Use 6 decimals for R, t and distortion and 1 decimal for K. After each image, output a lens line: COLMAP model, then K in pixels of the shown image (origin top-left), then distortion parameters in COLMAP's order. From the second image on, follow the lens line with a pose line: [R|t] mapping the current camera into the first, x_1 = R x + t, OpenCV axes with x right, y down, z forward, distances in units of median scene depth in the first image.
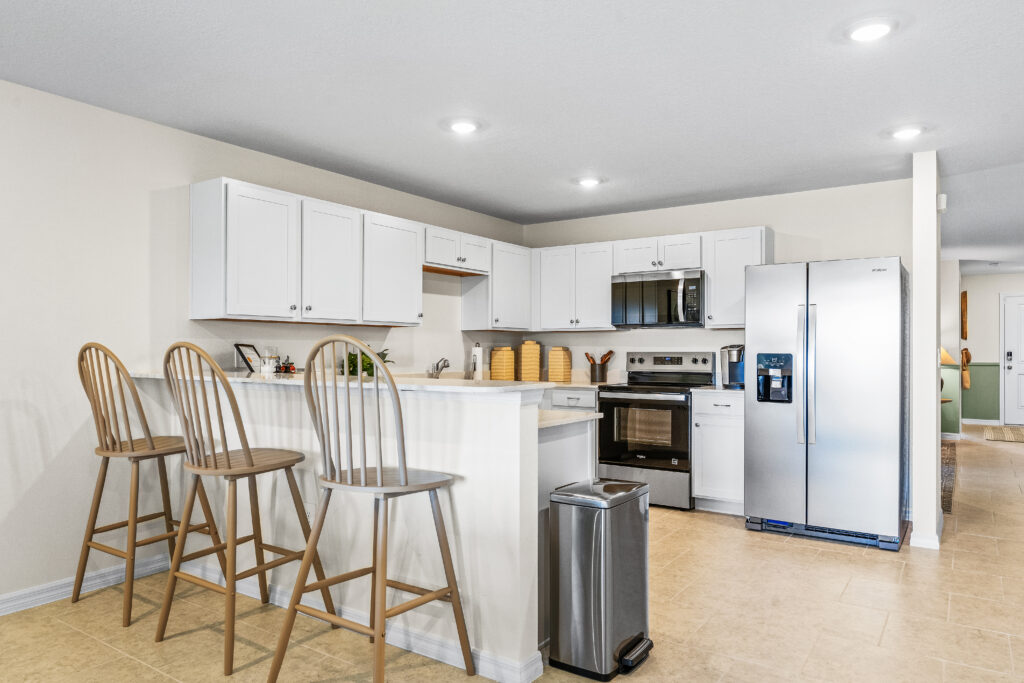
lens RADIAL K [[679.5, 0, 509.6], [0, 679.5, 344.8], [0, 0, 1]] dist [-0.000641, -0.001378]
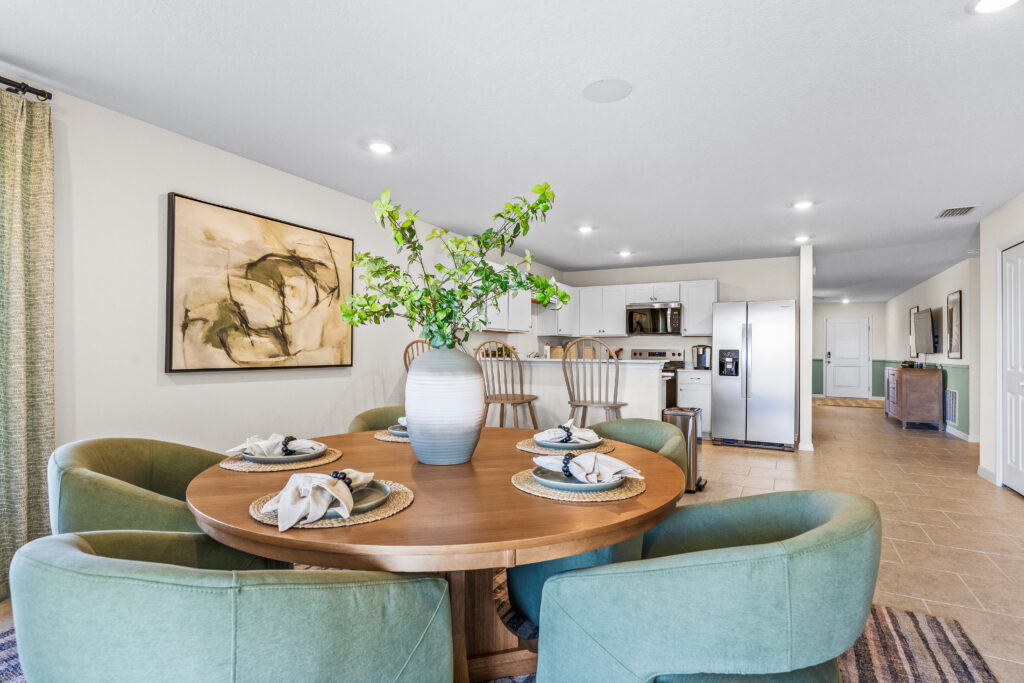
lens RADIAL K [[511.8, 0, 512.0], [0, 511.8, 341.5], [0, 0, 1]] dist [0.002487, 0.000240]
pose [[0.994592, 0.009050, 0.103465, -0.295026], [-0.007845, 0.999897, -0.012049, 0.010286], [-0.103564, 0.011172, 0.994560, -0.286879]]
